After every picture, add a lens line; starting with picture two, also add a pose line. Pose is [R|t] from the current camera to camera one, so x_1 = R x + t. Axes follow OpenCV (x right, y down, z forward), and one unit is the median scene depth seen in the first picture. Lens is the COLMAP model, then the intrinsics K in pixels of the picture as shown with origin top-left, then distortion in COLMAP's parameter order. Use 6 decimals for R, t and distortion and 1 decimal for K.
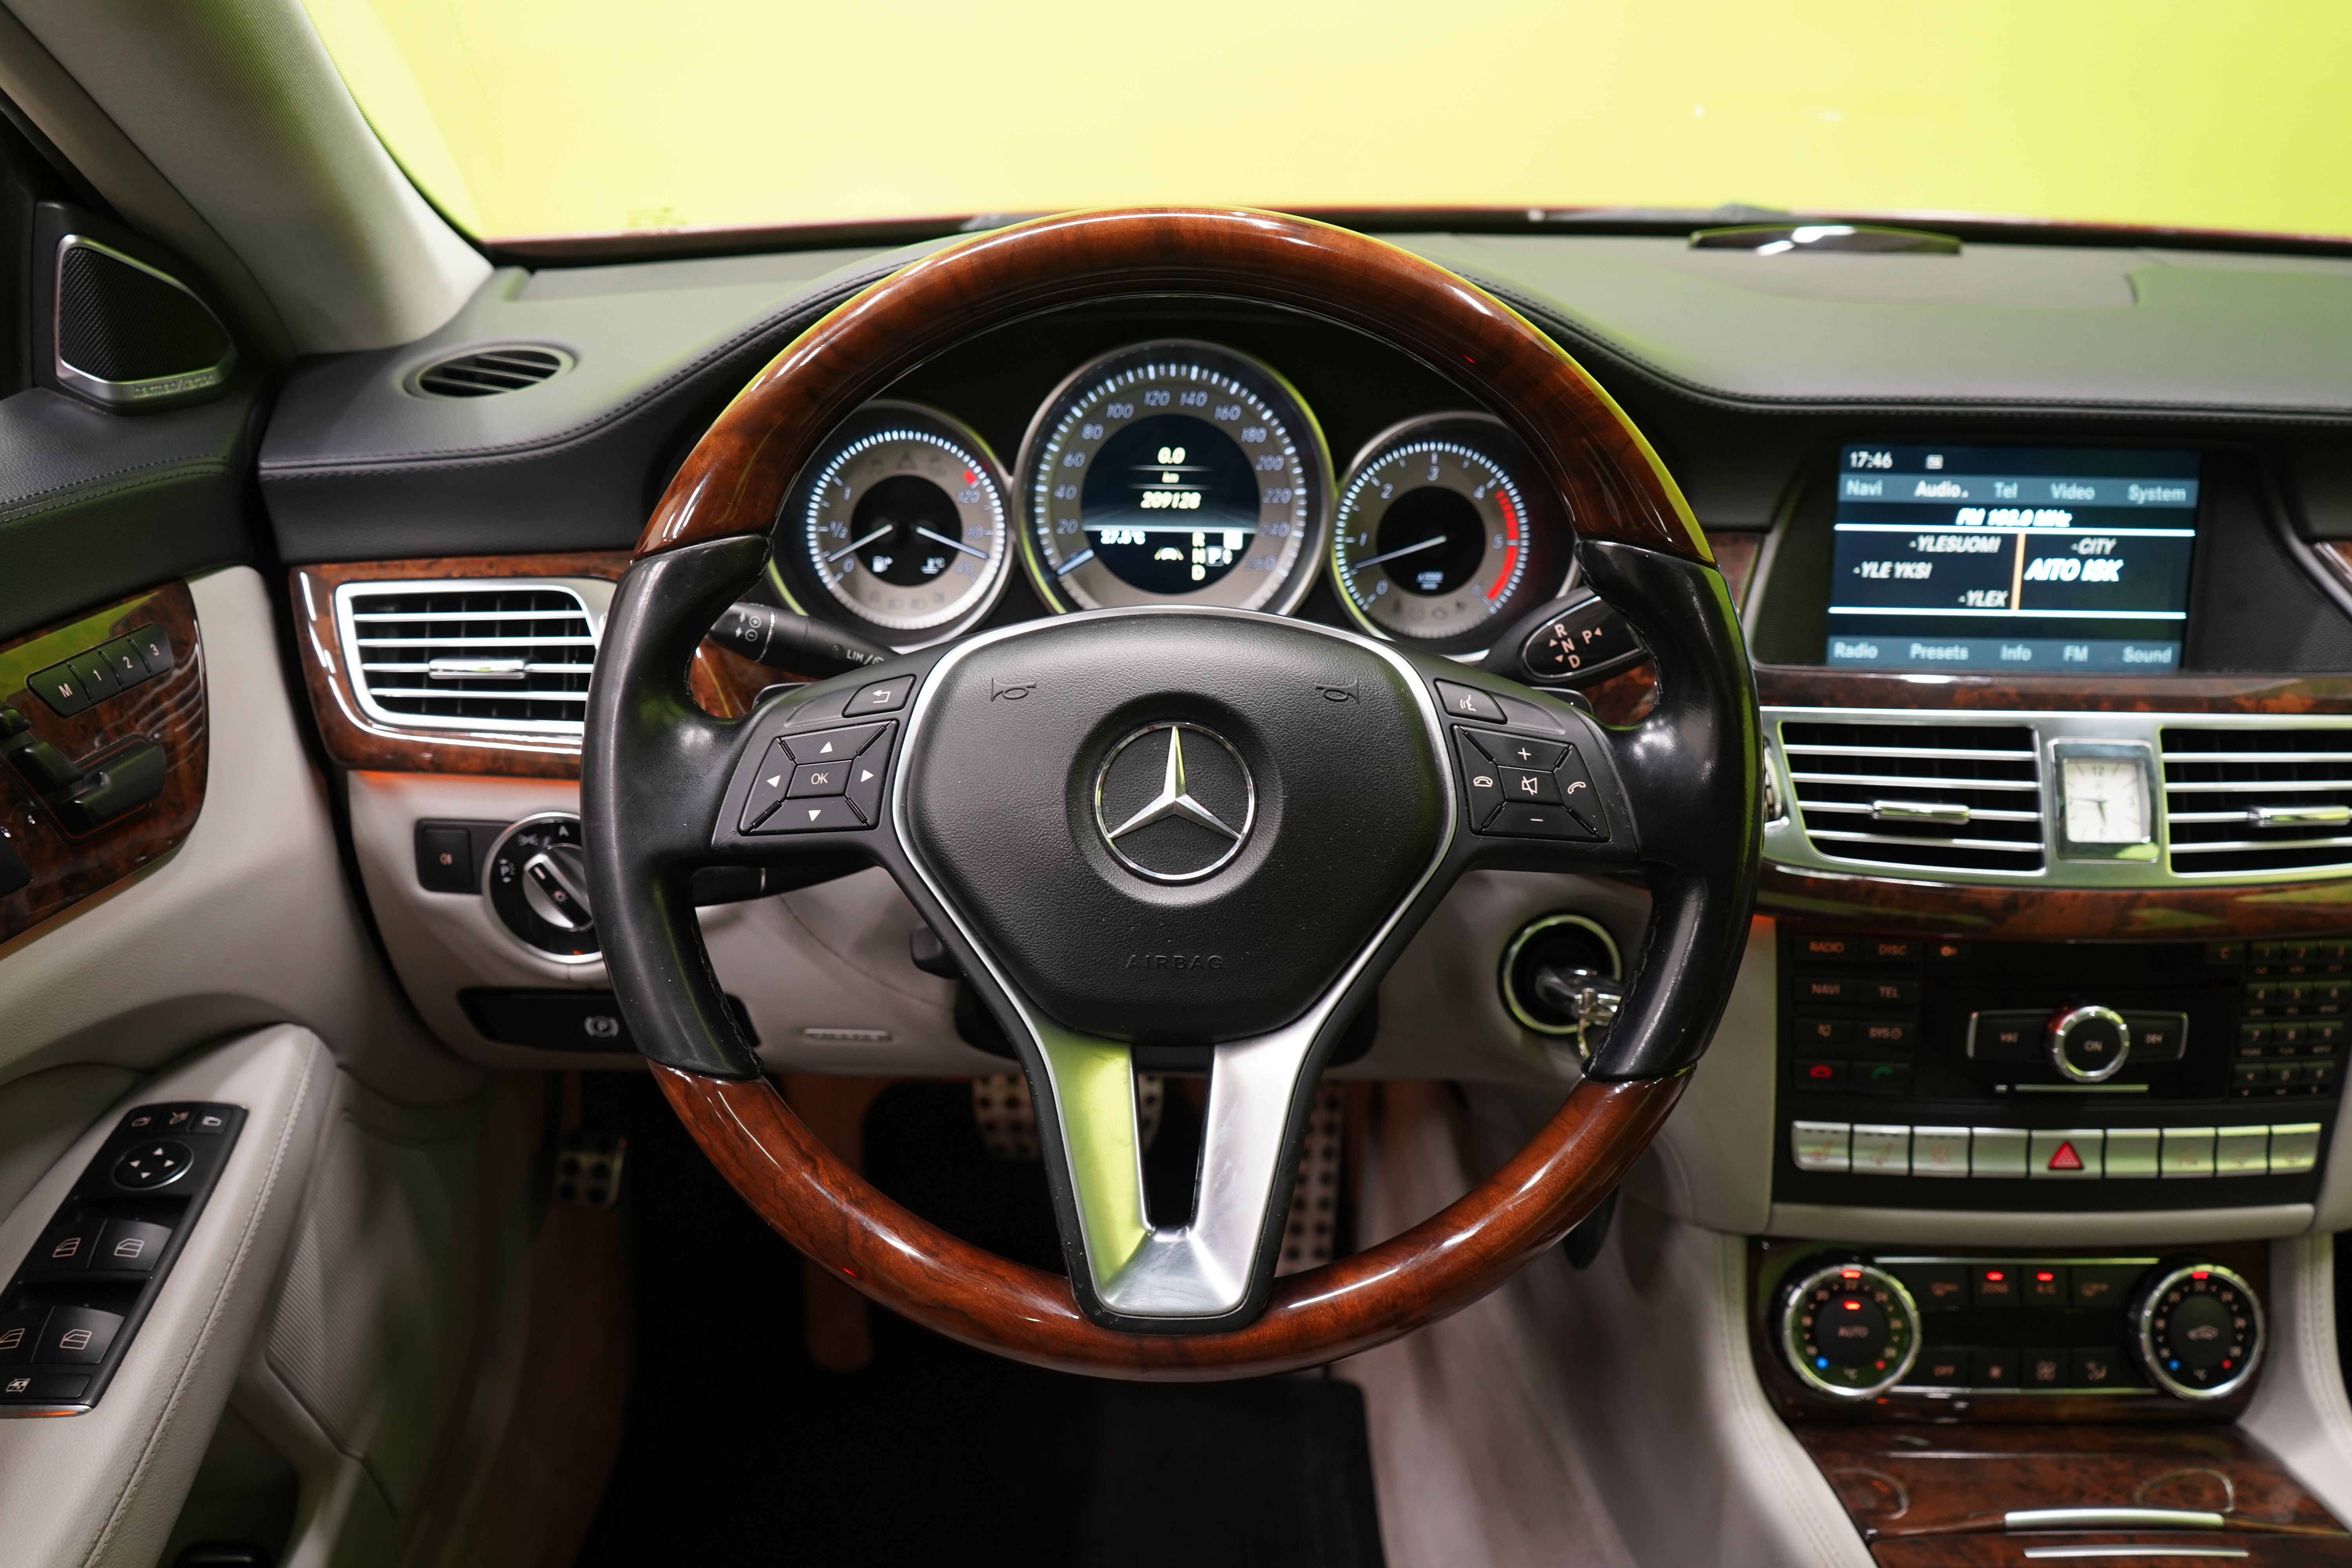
lens RADIAL K [[2004.0, 0, 1184.1], [0, 2004.0, 795.1], [0, 0, 1]] dist [0.002266, -0.000308]
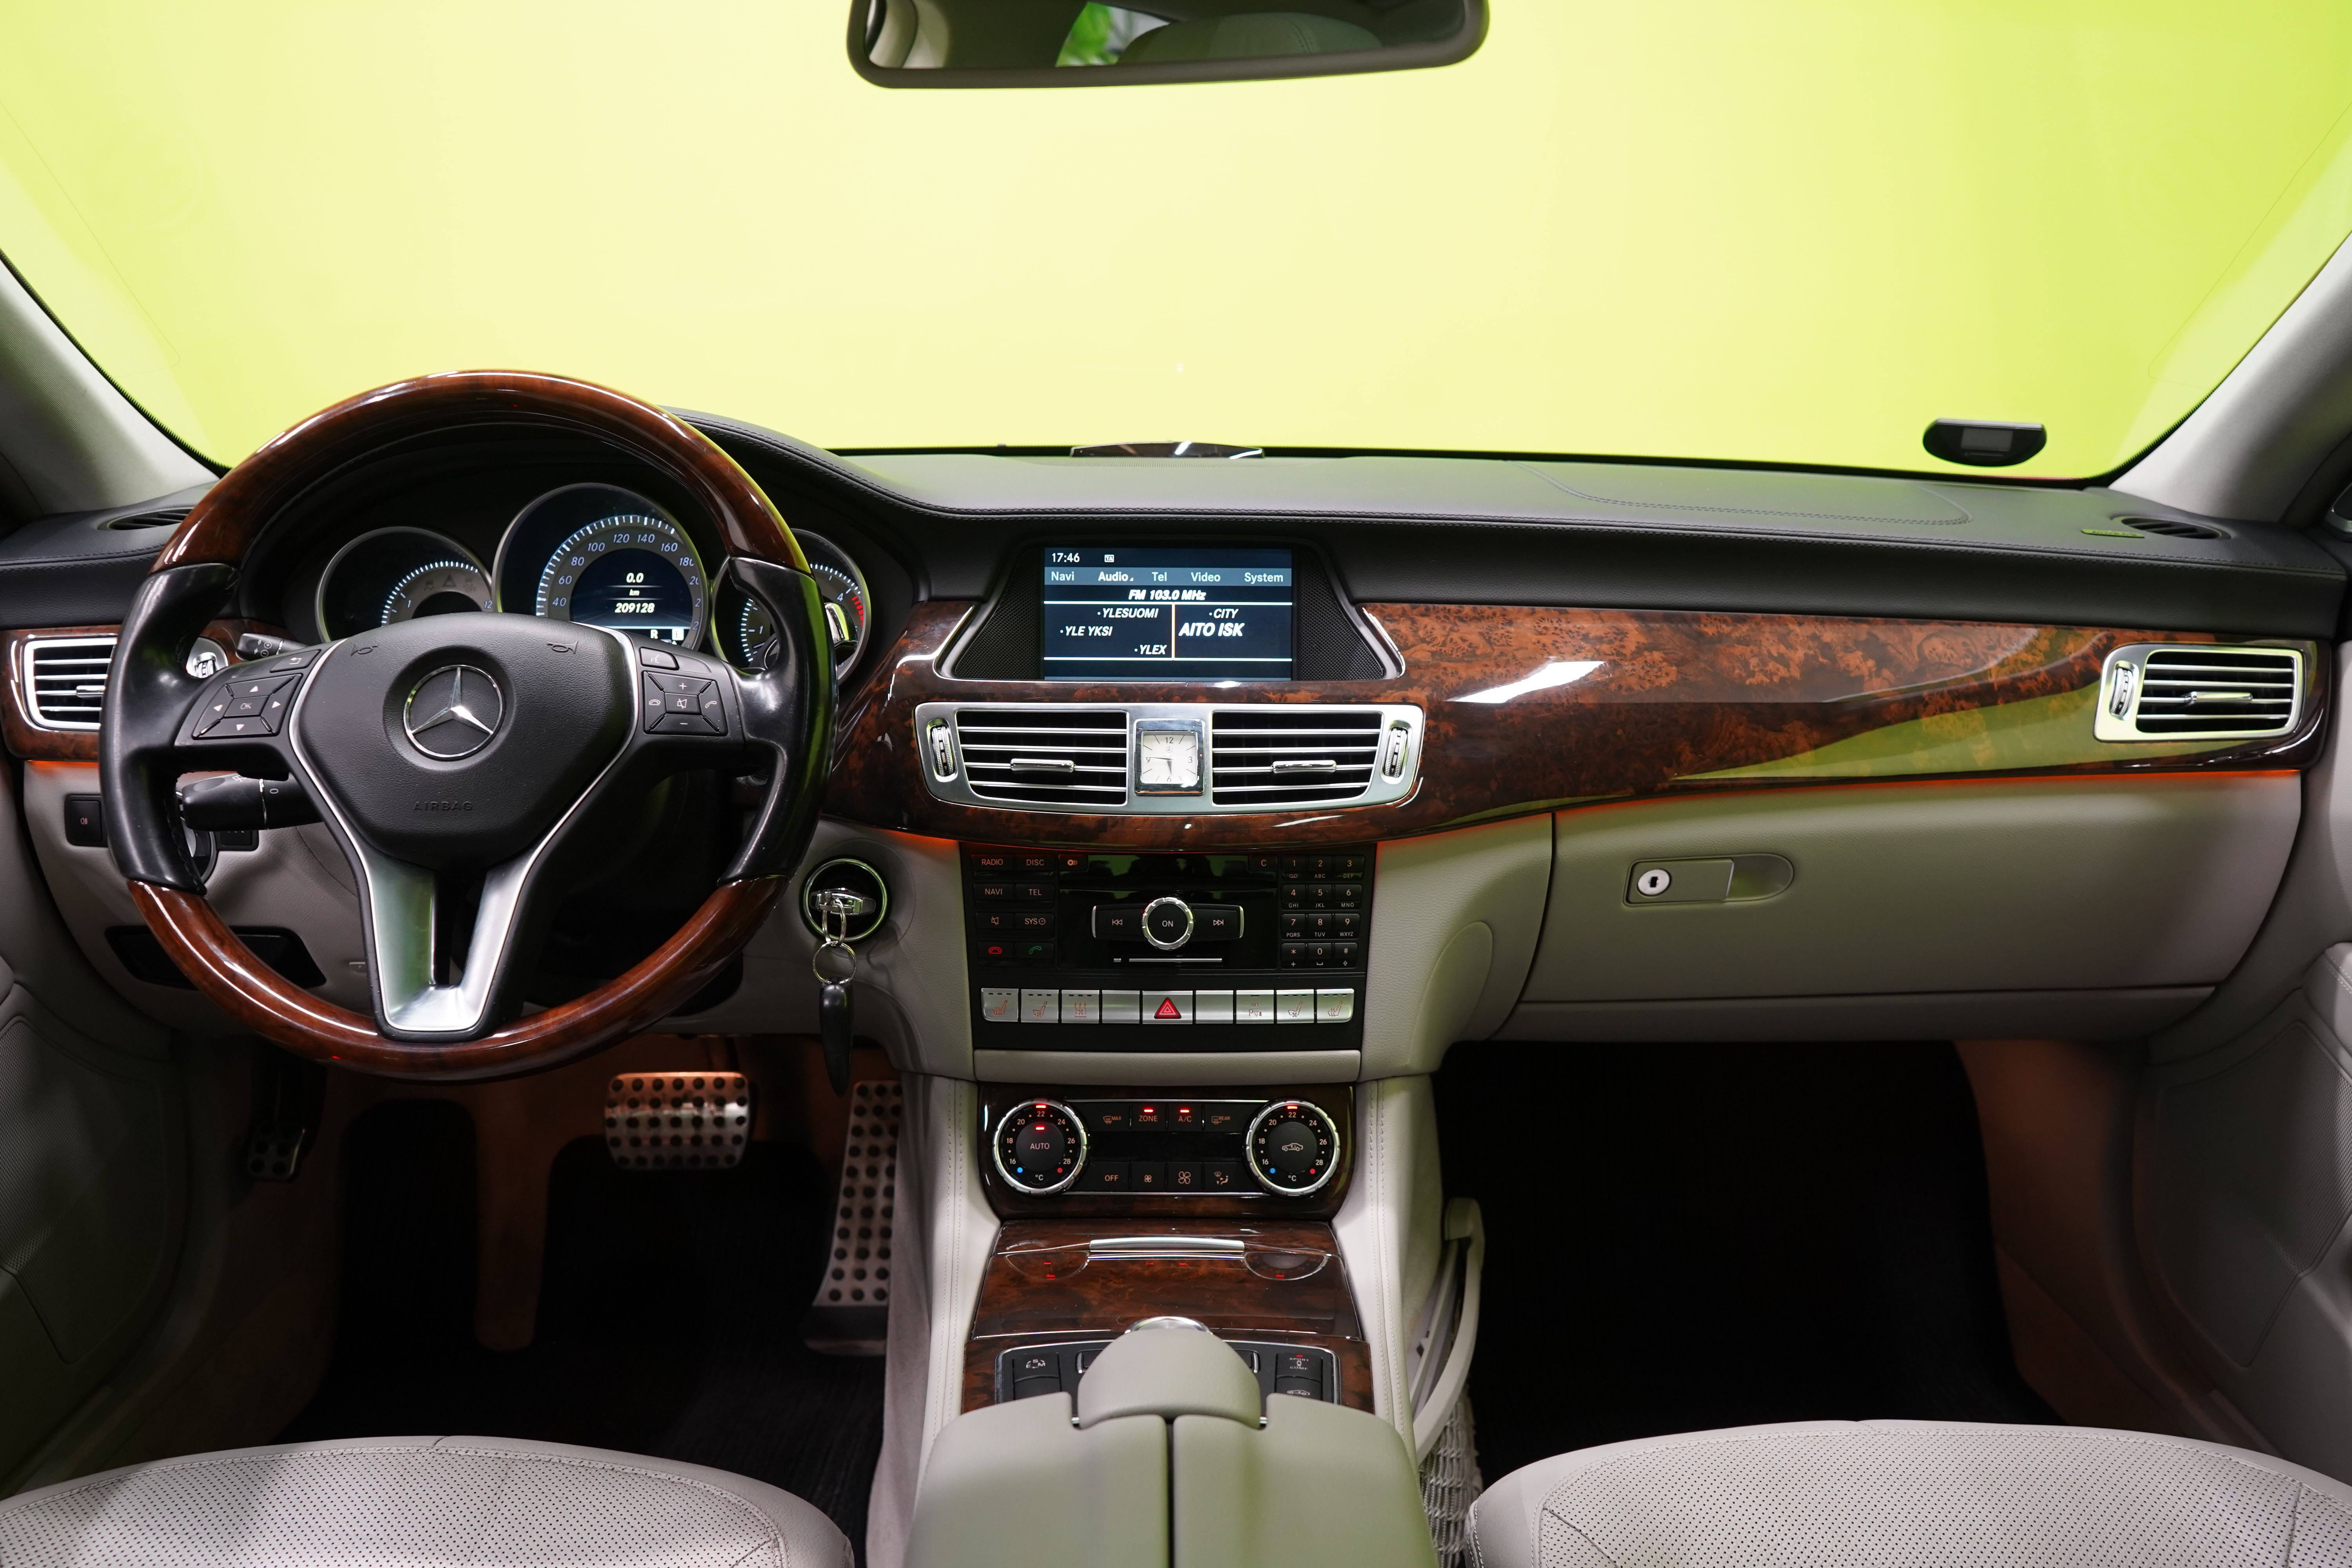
lens RADIAL K [[1965.1, 0, 1222.0], [0, 1965.1, 794.9], [0, 0, 1]] dist [-0.018884, 0.022925]
pose [[0.999596, -0.015359, -0.023918, 0.500957], [0.010663, 0.982613, -0.185360, 0.283318], [0.026349, 0.185030, 0.982380, -0.405744]]
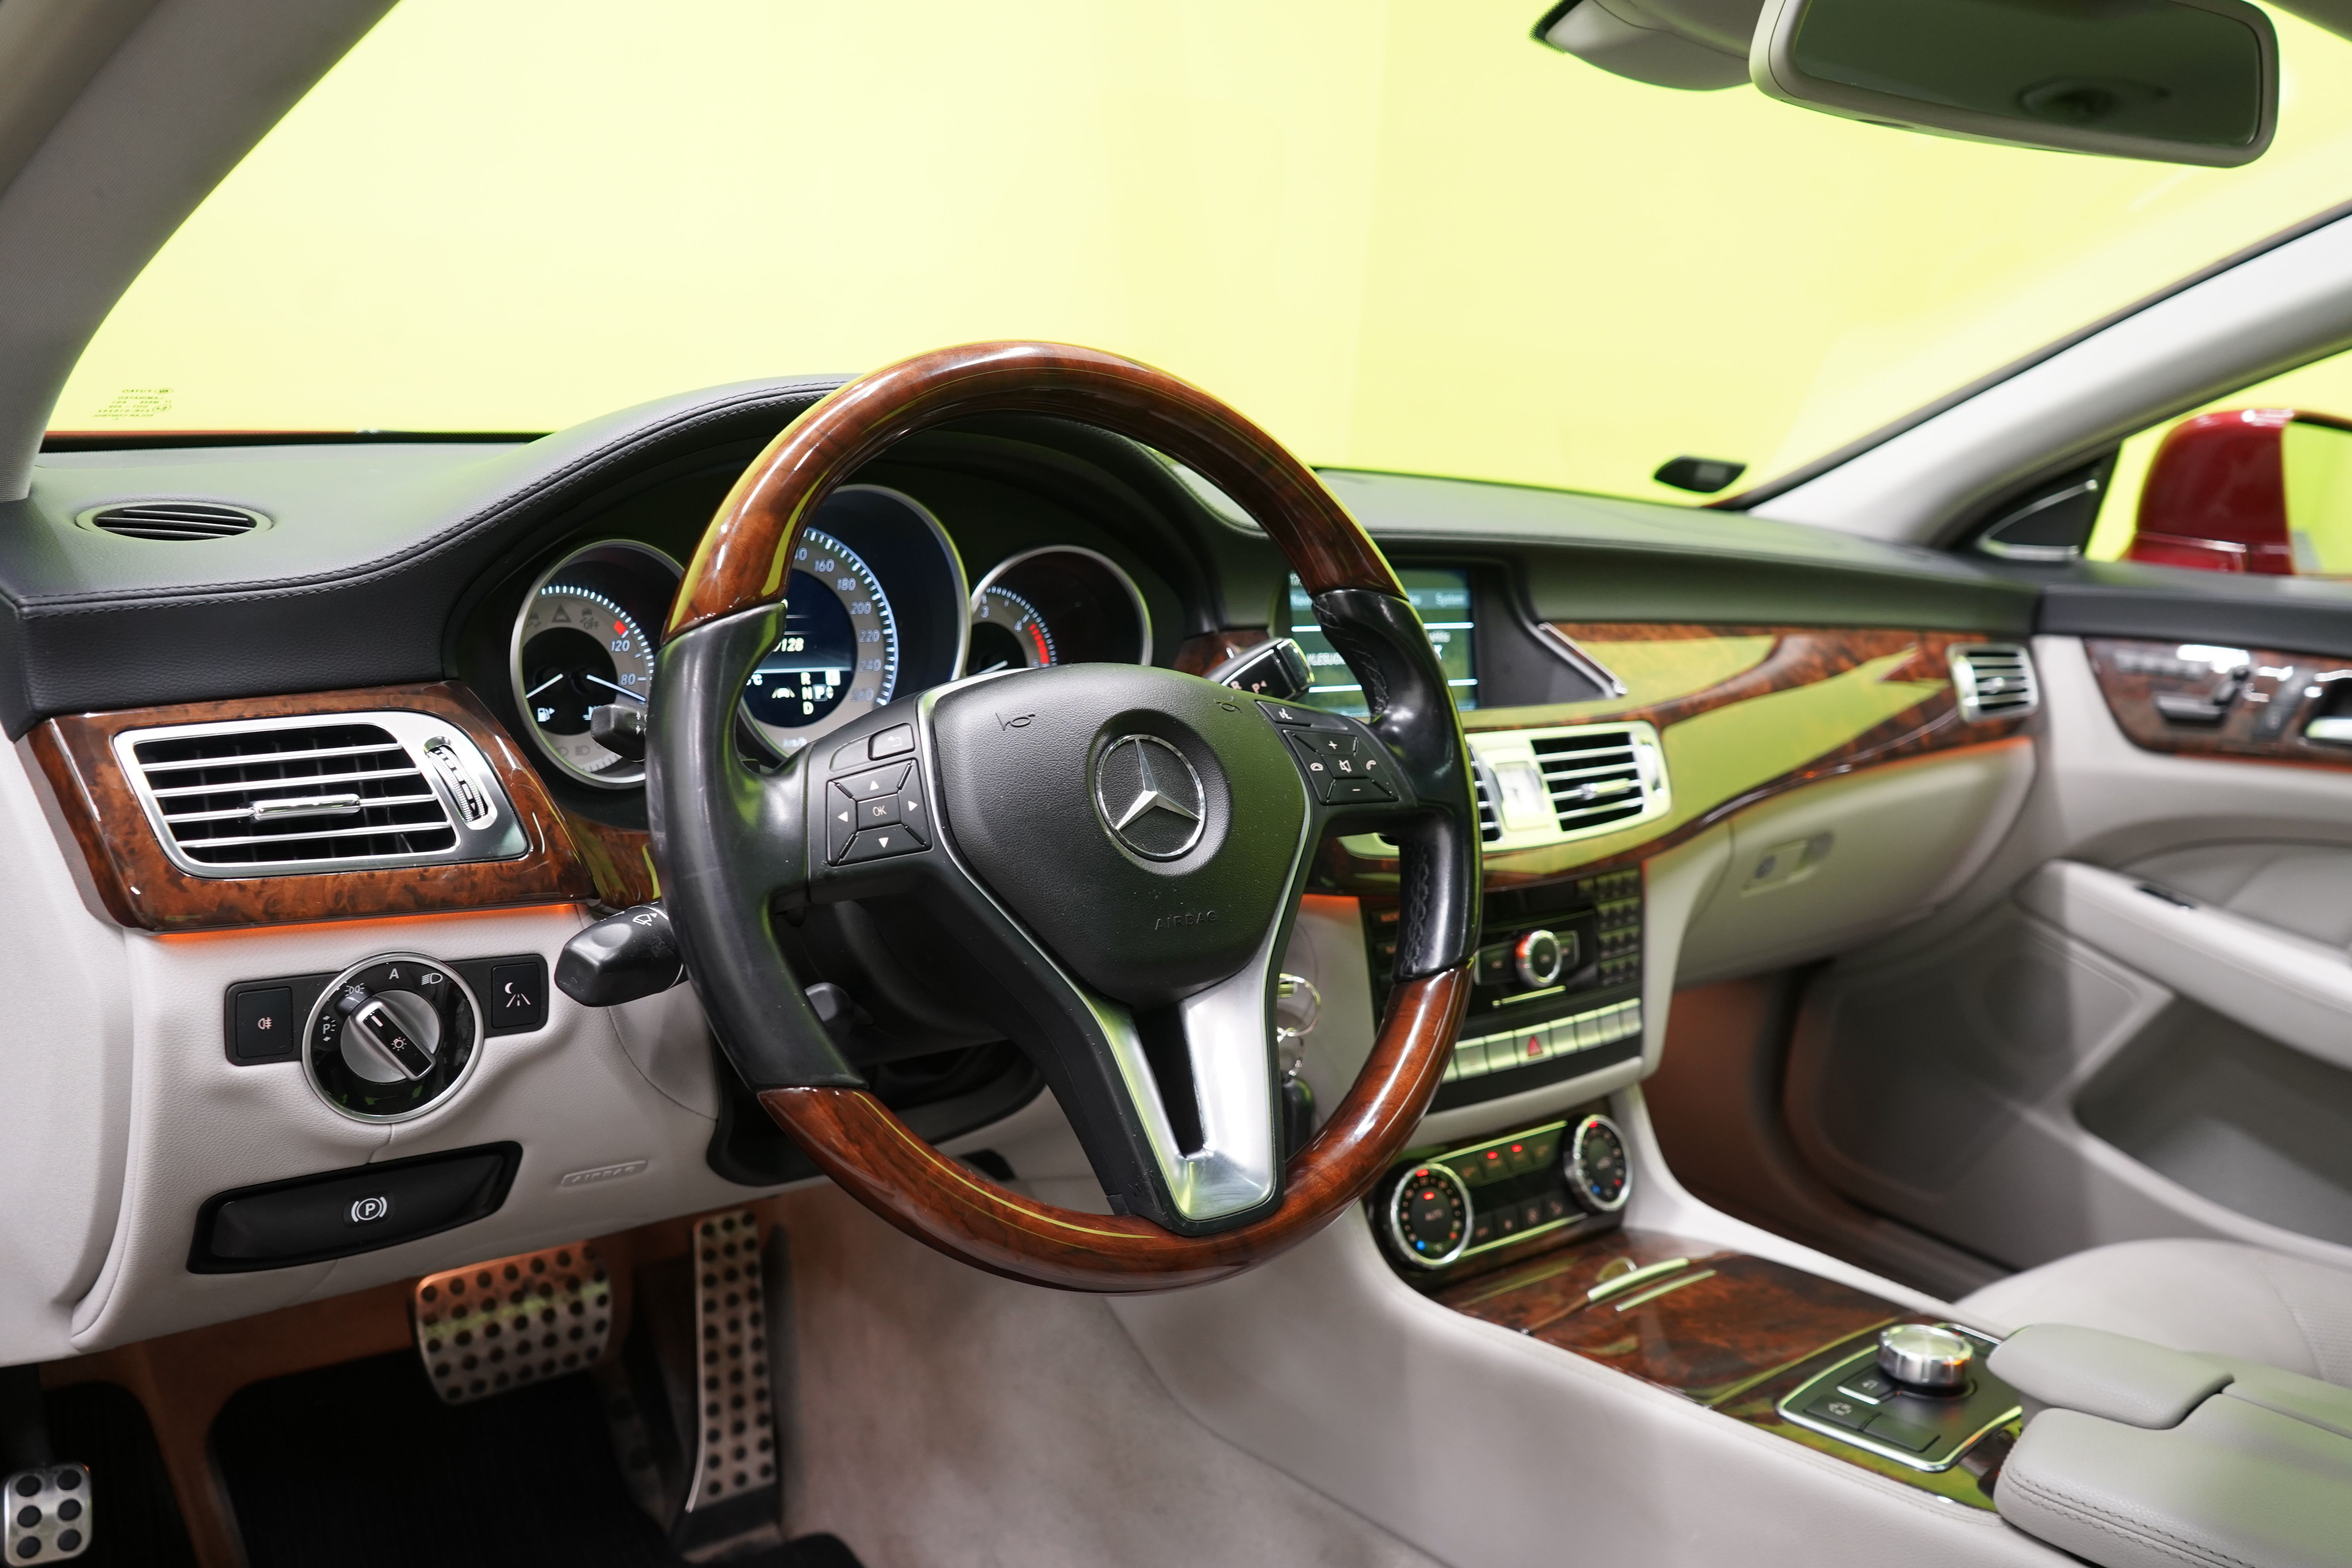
lens RADIAL K [[1965.1, 0, 1214.8], [0, 1965.1, 793.4], [0, 0, 1]] dist [-0.018884, 0.022925]
pose [[0.778485, -0.090574, 0.621093, -0.556895], [0.194938, 0.975489, -0.102082, 0.101416], [-0.596623, 0.200544, 0.777060, 0.027886]]
